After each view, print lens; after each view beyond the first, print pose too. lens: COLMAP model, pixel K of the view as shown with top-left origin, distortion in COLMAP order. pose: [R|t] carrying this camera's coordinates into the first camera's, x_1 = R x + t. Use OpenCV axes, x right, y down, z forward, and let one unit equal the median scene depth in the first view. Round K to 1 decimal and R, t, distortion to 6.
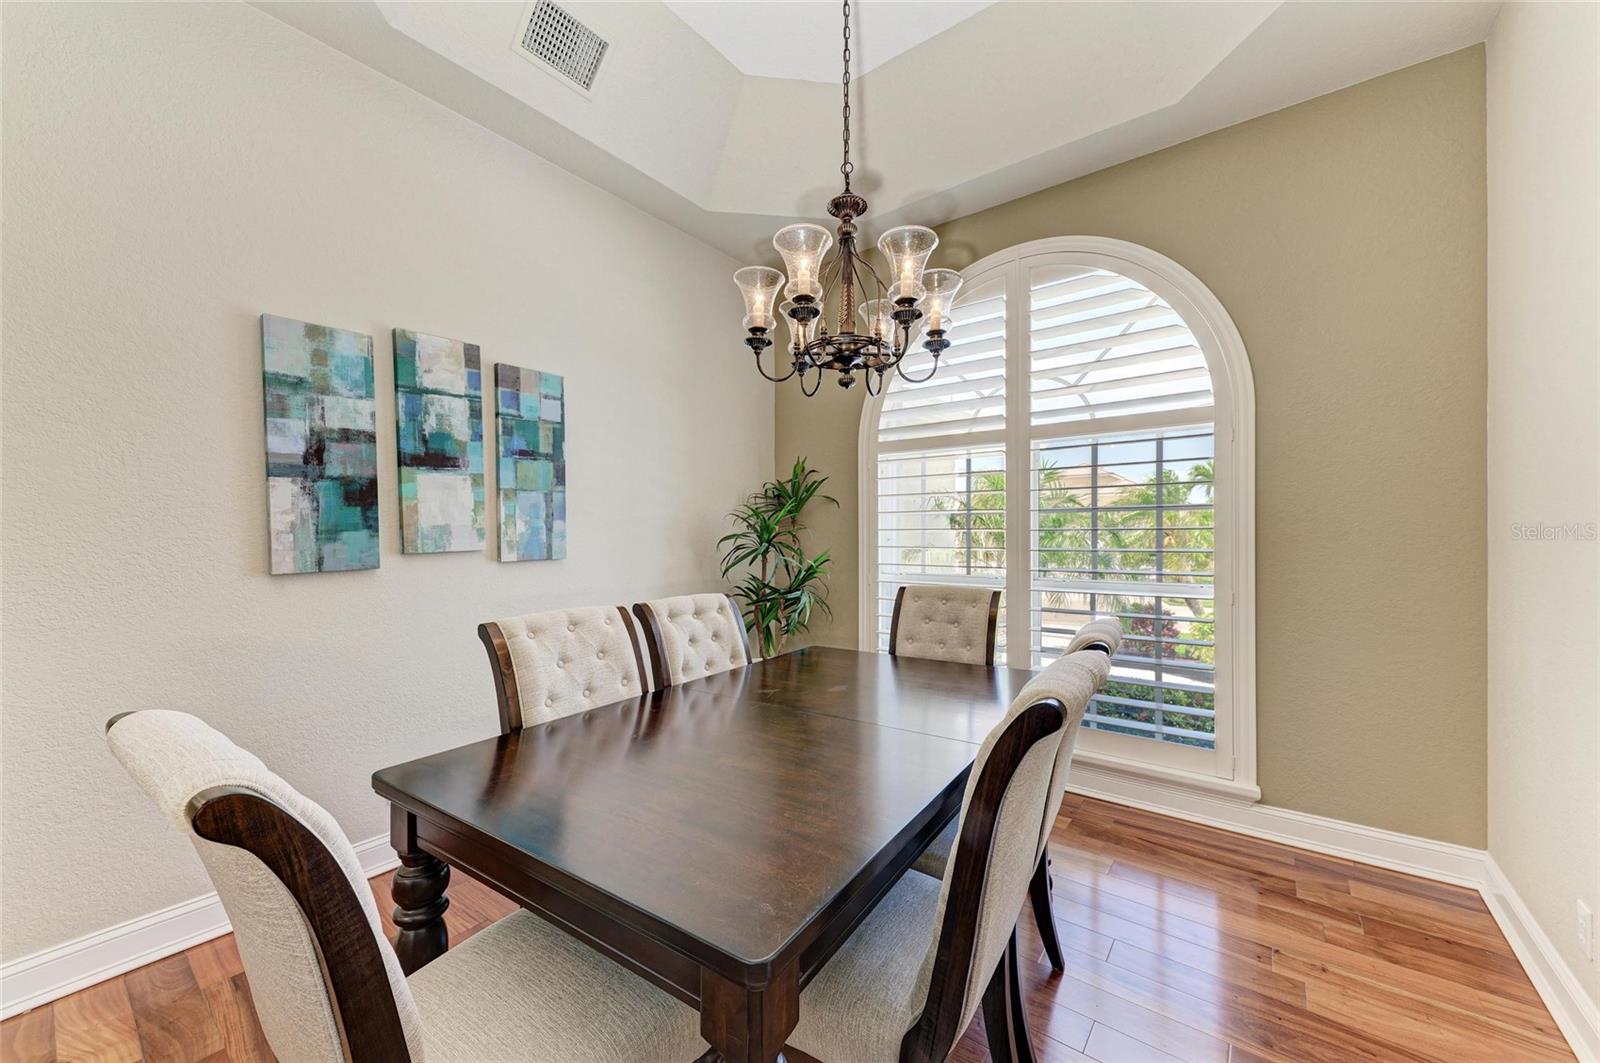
lens RADIAL K [[611.4, 0, 810.4], [0, 611.4, 532.8], [0, 0, 1]] dist [0.018363, -0.002967]
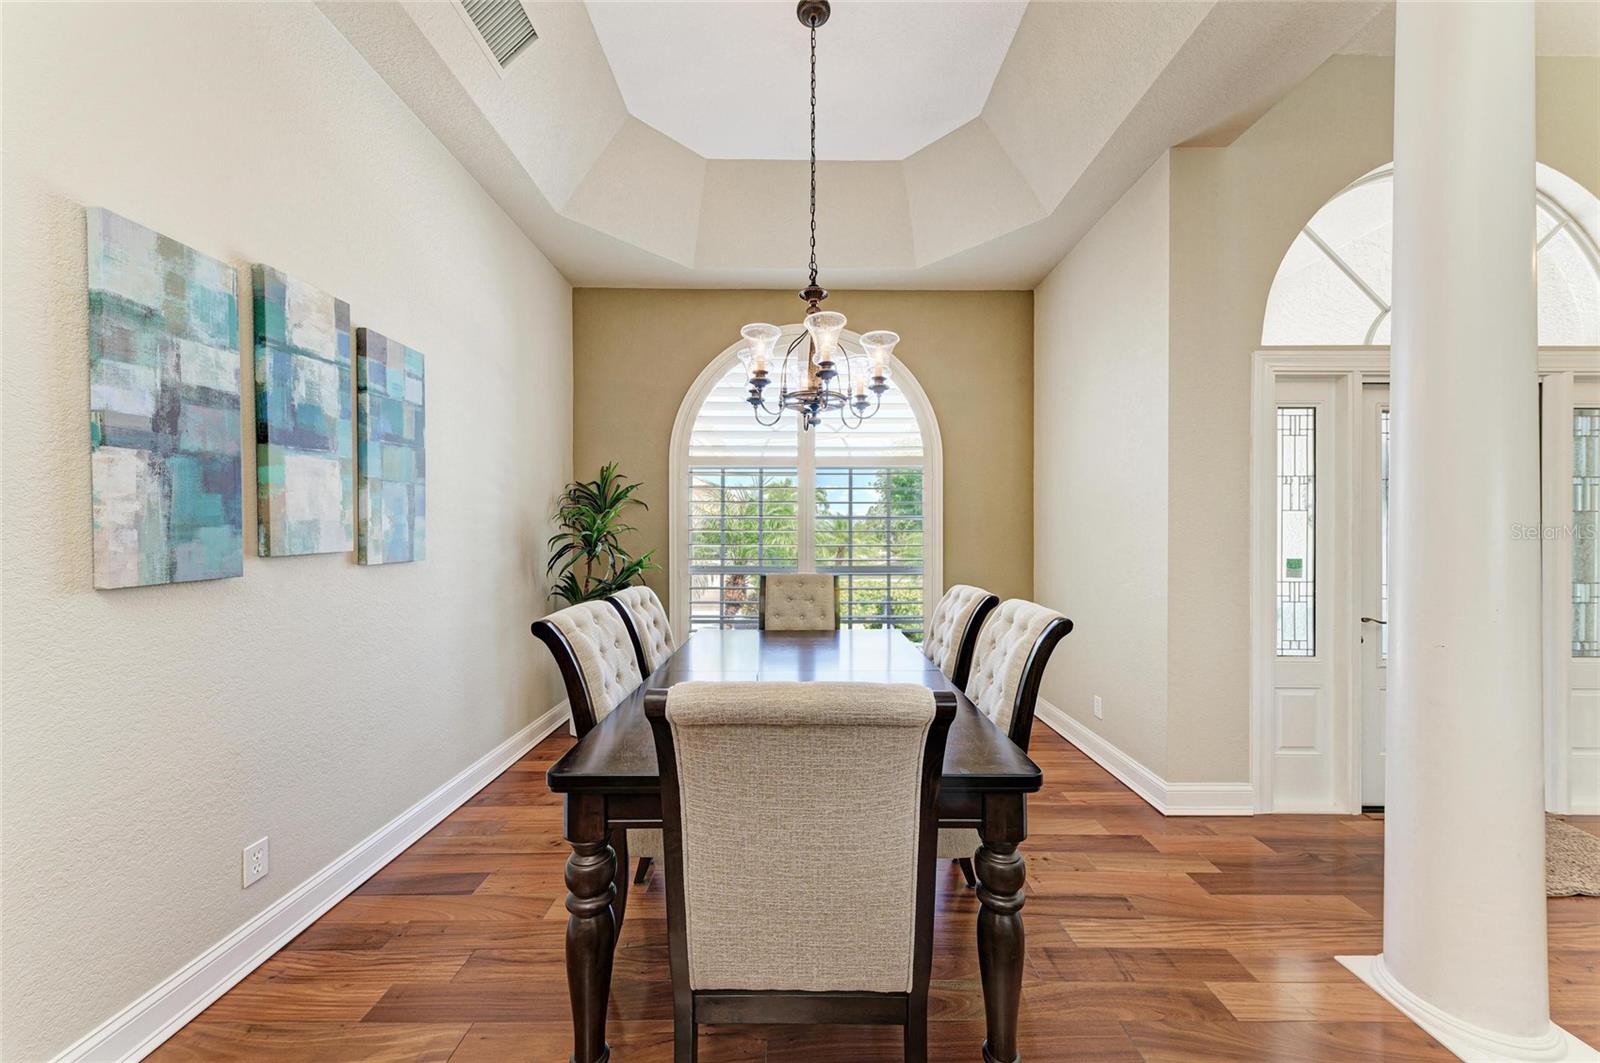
lens RADIAL K [[548.2, 0, 799.9], [0, 548.2, 533.0], [0, 0, 1]] dist [0.008738, -0.002027]
pose [[0.799912, 0.008622, 0.600055, -0.519486], [-0.009717, 0.999952, -0.001415, -0.000843], [-0.600039, -0.004699, 0.799957, 0.042903]]
